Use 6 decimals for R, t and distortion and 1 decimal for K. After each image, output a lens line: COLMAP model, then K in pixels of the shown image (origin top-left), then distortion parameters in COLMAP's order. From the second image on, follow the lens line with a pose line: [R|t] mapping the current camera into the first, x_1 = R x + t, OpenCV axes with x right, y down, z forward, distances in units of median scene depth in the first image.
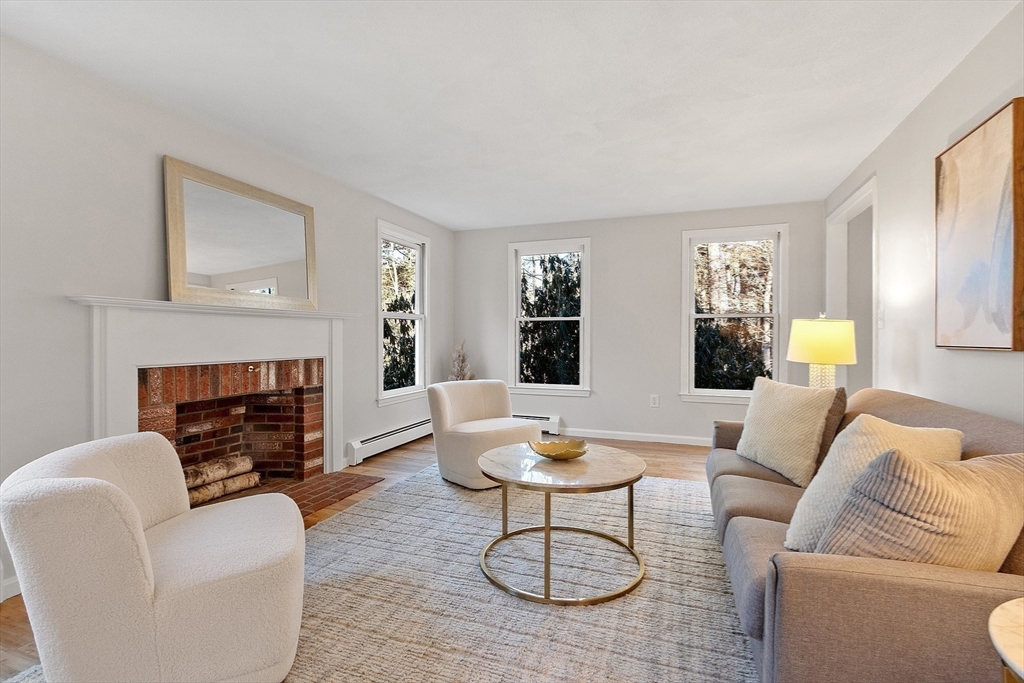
lens RADIAL K [[474.3, 0, 513.2], [0, 474.3, 343.2], [0, 0, 1]] dist [-0.014552, -0.000095]
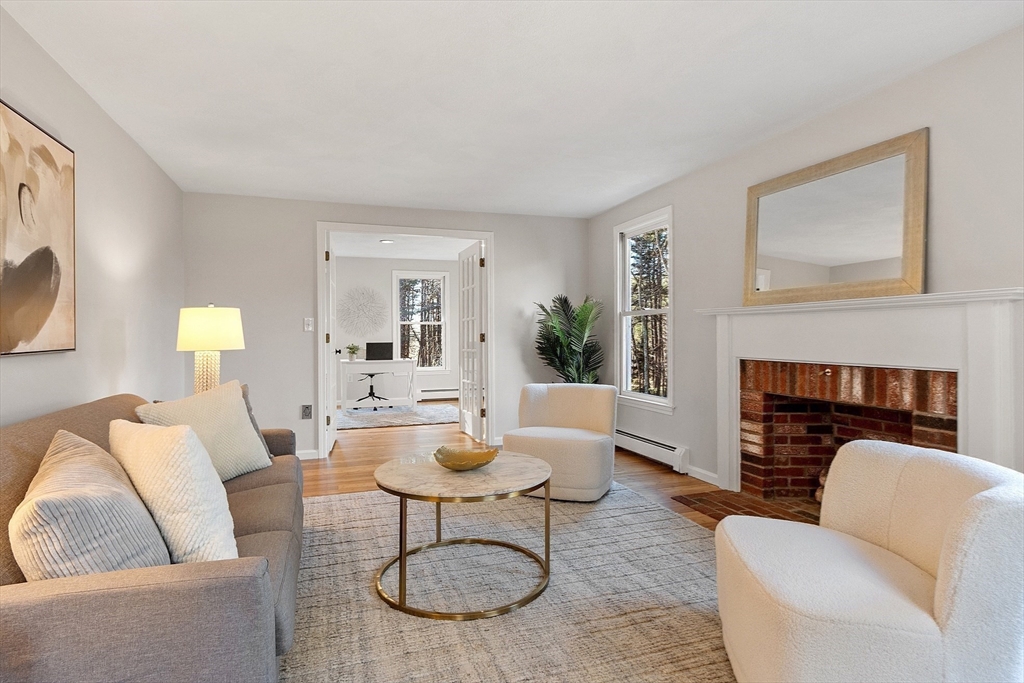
lens RADIAL K [[552.5, 0, 509.2], [0, 552.5, 340.2], [0, 0, 1]] dist [-0.003405, -0.000618]
pose [[-0.772872, 0.013801, -0.634412, 0.527975], [-0.001649, 0.999716, 0.023757, -0.027145], [0.634560, 0.019407, -0.772630, 1.373536]]
